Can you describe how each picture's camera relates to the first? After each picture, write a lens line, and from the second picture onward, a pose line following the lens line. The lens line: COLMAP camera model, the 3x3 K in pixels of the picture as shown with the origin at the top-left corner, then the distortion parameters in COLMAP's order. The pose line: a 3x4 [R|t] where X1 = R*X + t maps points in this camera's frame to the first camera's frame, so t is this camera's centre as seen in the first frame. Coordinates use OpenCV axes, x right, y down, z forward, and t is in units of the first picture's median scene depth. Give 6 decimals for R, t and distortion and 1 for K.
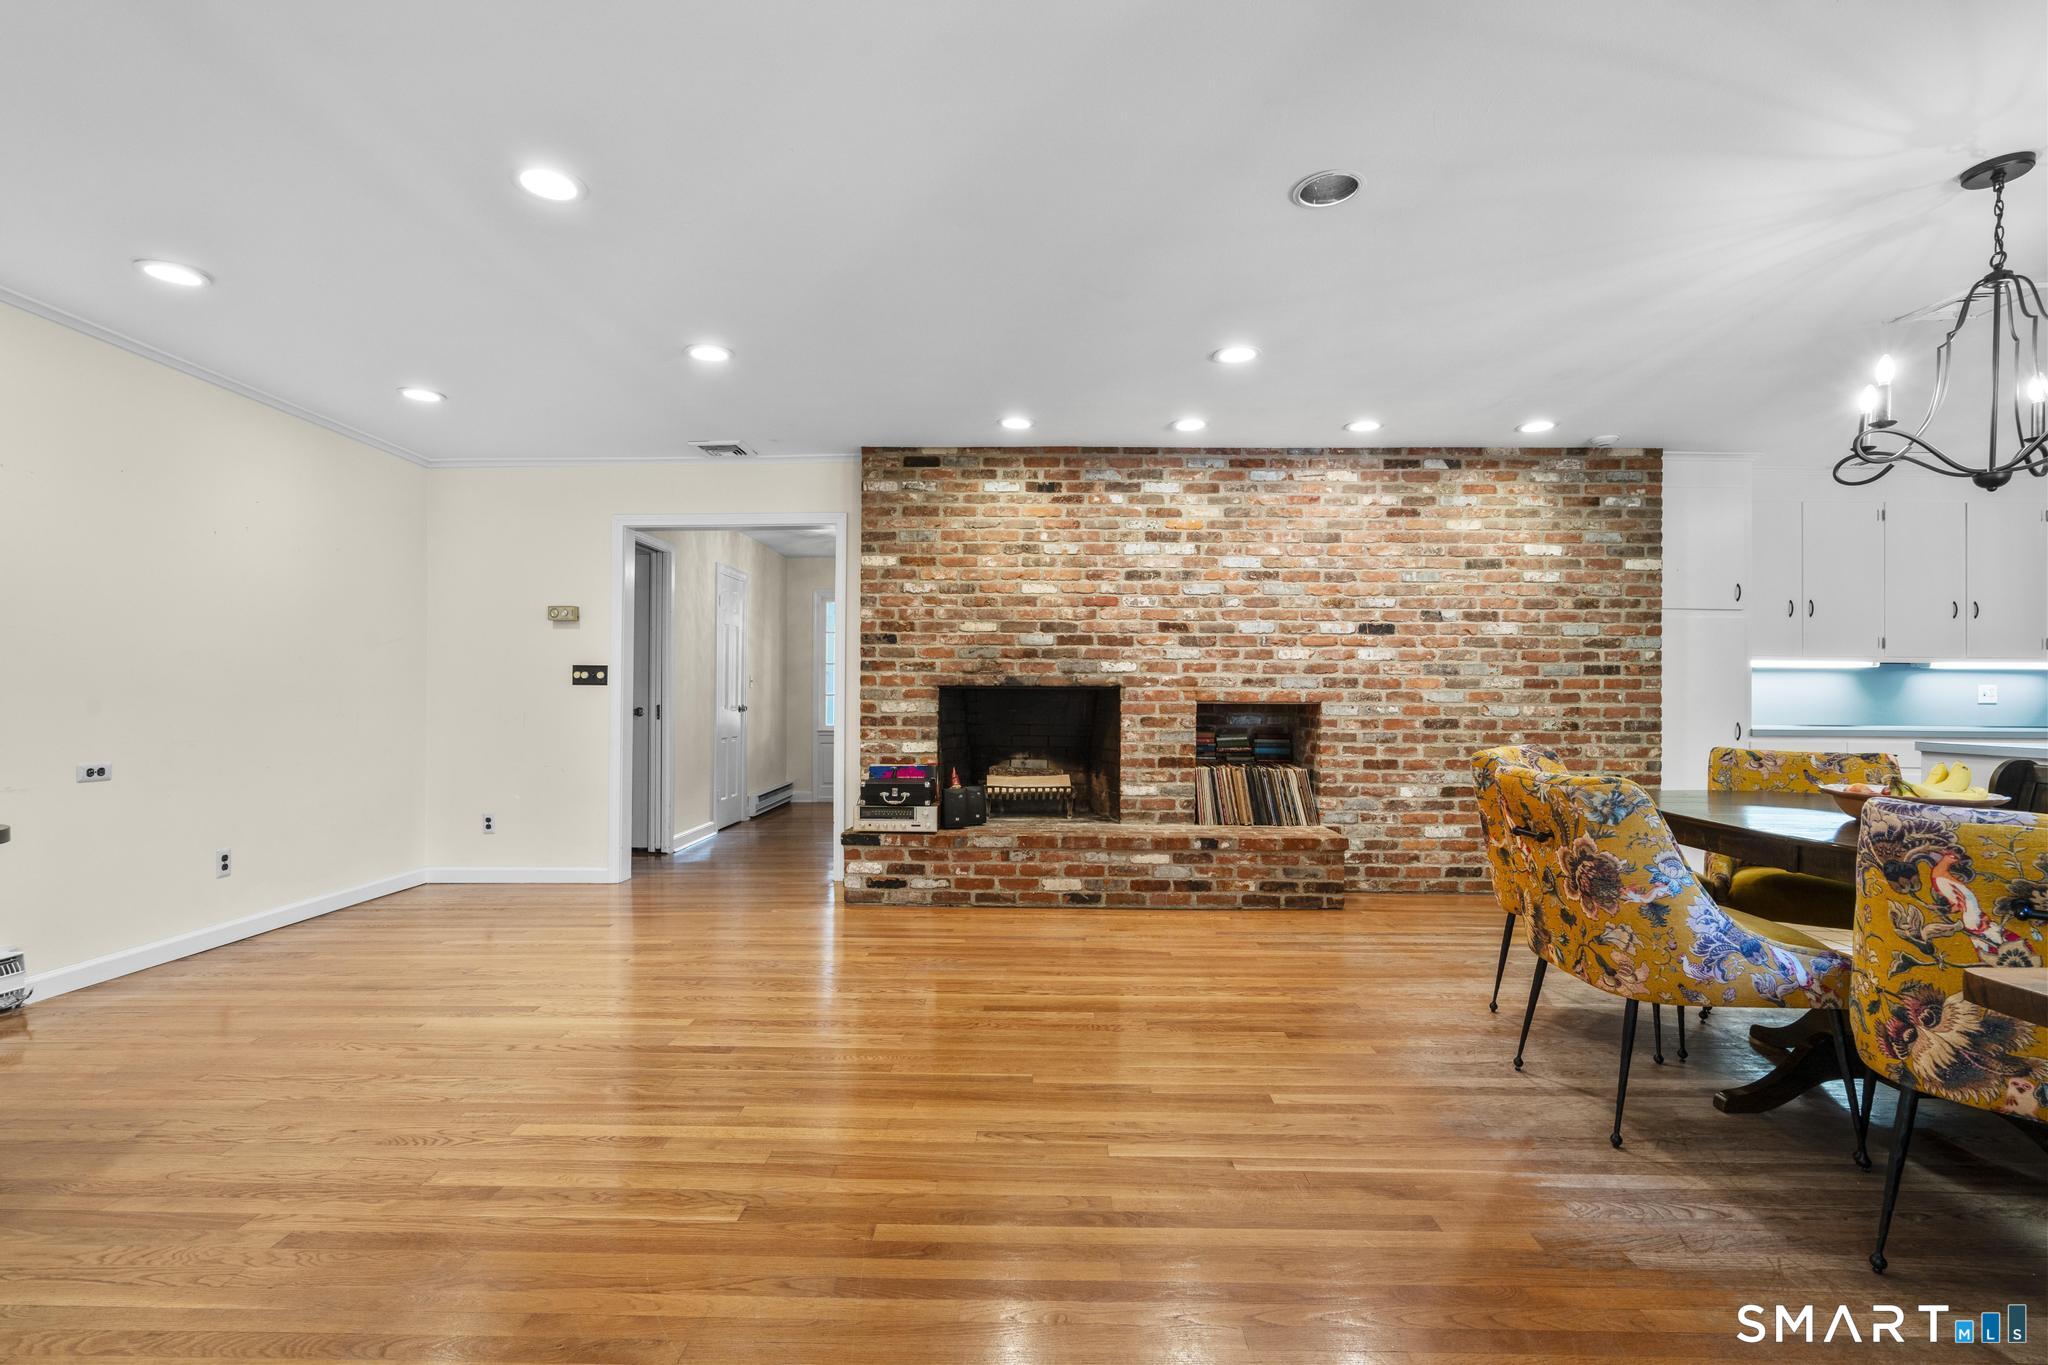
lens RADIAL K [[920.1, 0, 1024.6], [0, 920.1, 688.0], [0, 0, 1]] dist [-0.009838, 0.005844]
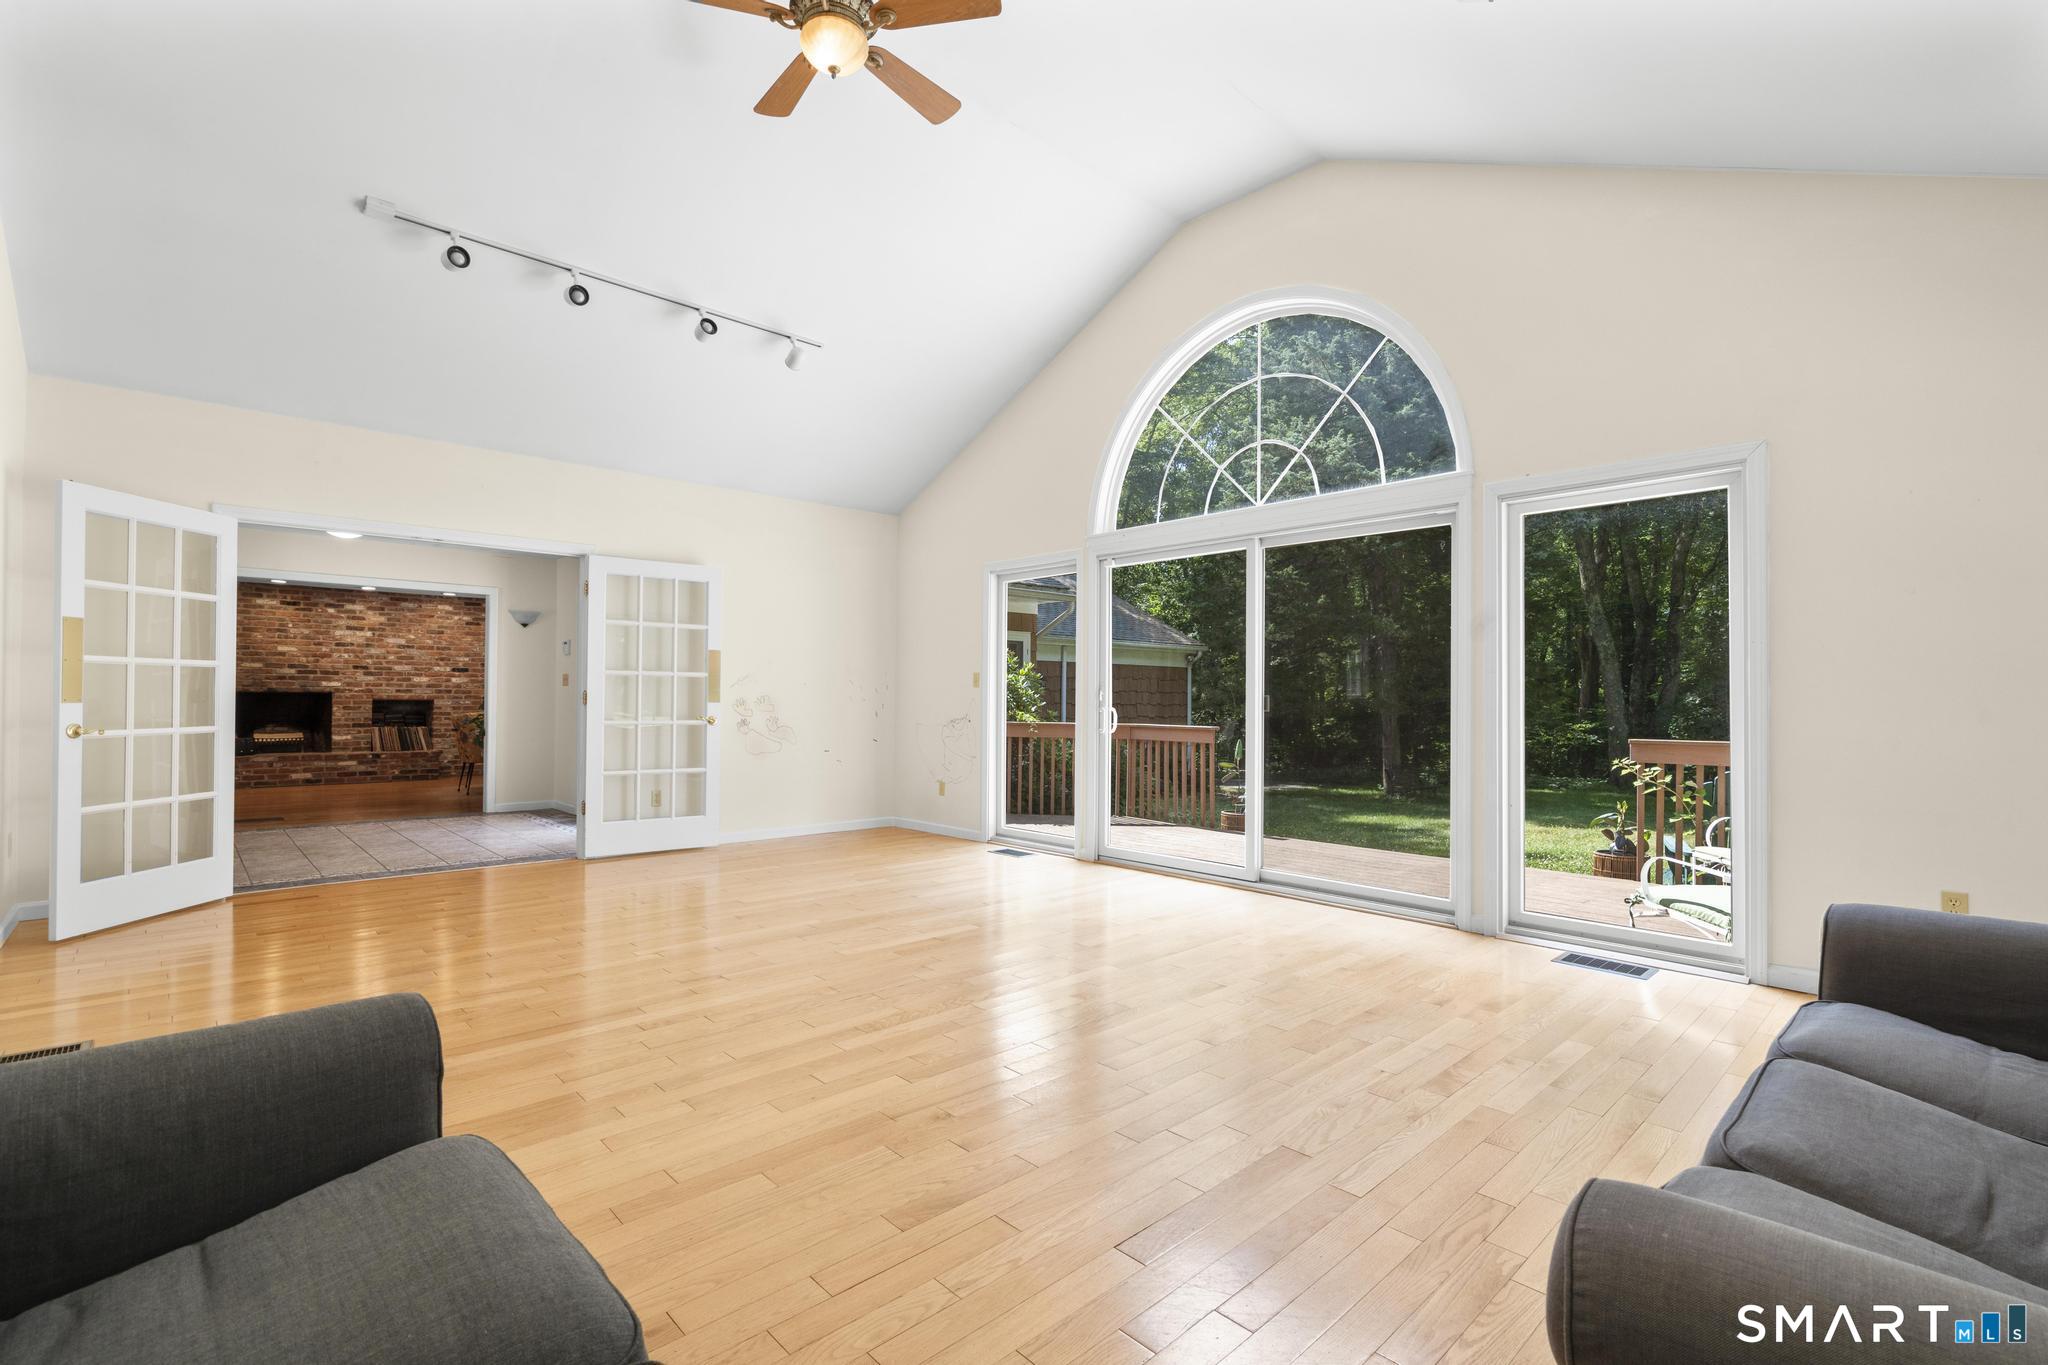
lens RADIAL K [[920.1, 0, 1021.7], [0, 920.1, 688.8], [0, 0, 1]] dist [-0.009838, 0.005844]
pose [[0.725525, 0.008195, 0.688147, -0.221309], [-0.008033, 0.999962, -0.003440, -0.017049], [-0.688149, -0.003032, 0.725563, -1.841563]]
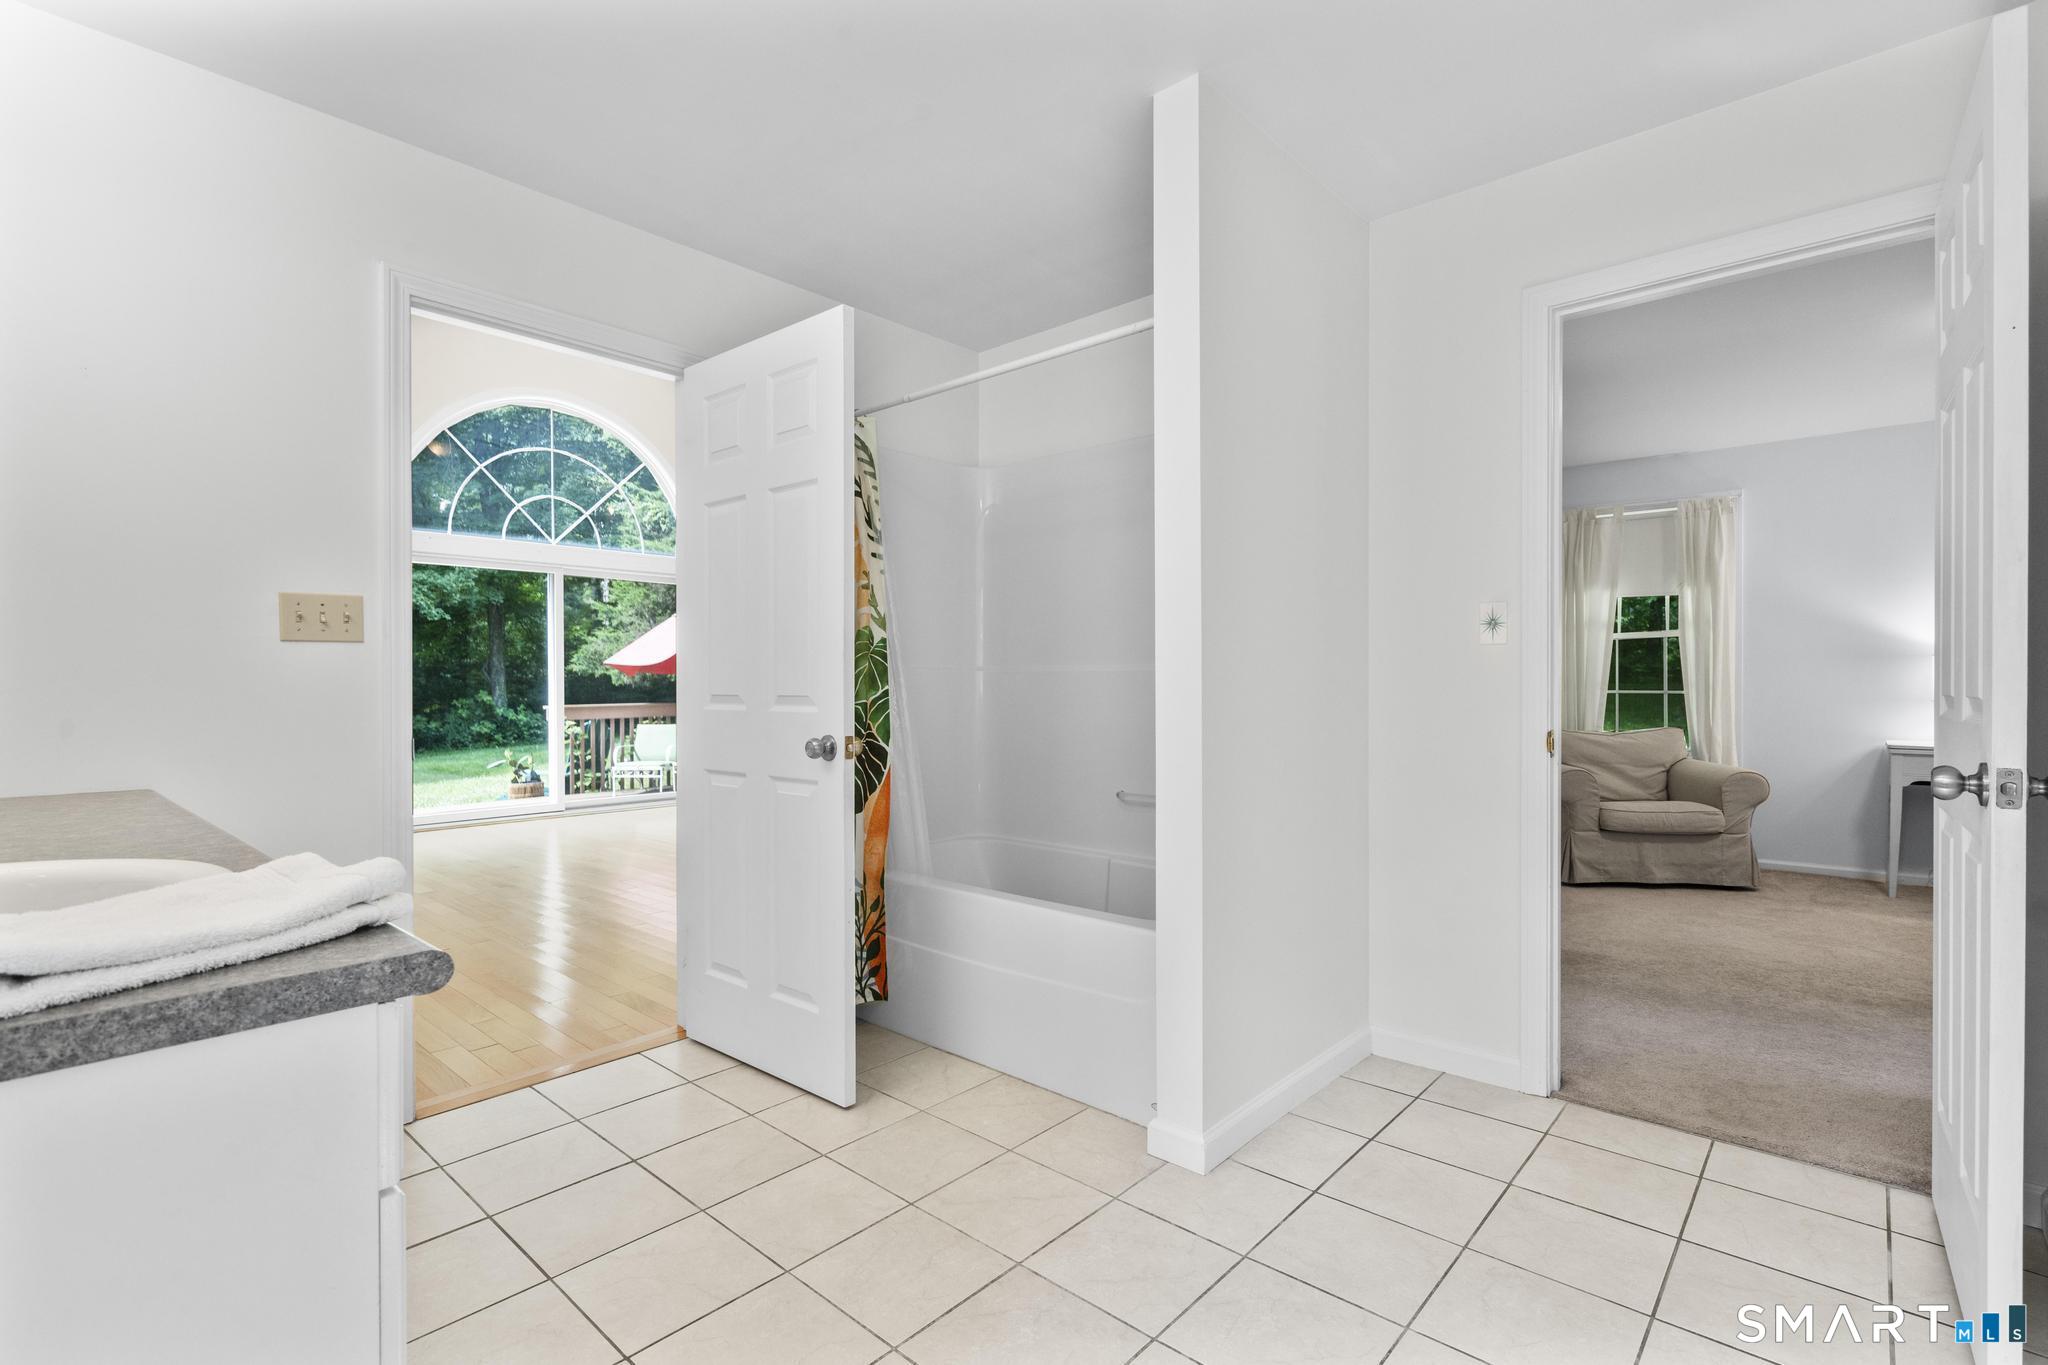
lens RADIAL K [[920.1, 0, 1028.5], [0, 920.1, 684.4], [0, 0, 1]] dist [-0.009838, 0.005844]
pose [[-0.763089, -0.005636, 0.646269, -0.827845], [-0.006798, 0.999977, 0.000694, -0.013720], [-0.646258, -0.003863, -0.763109, -0.612783]]
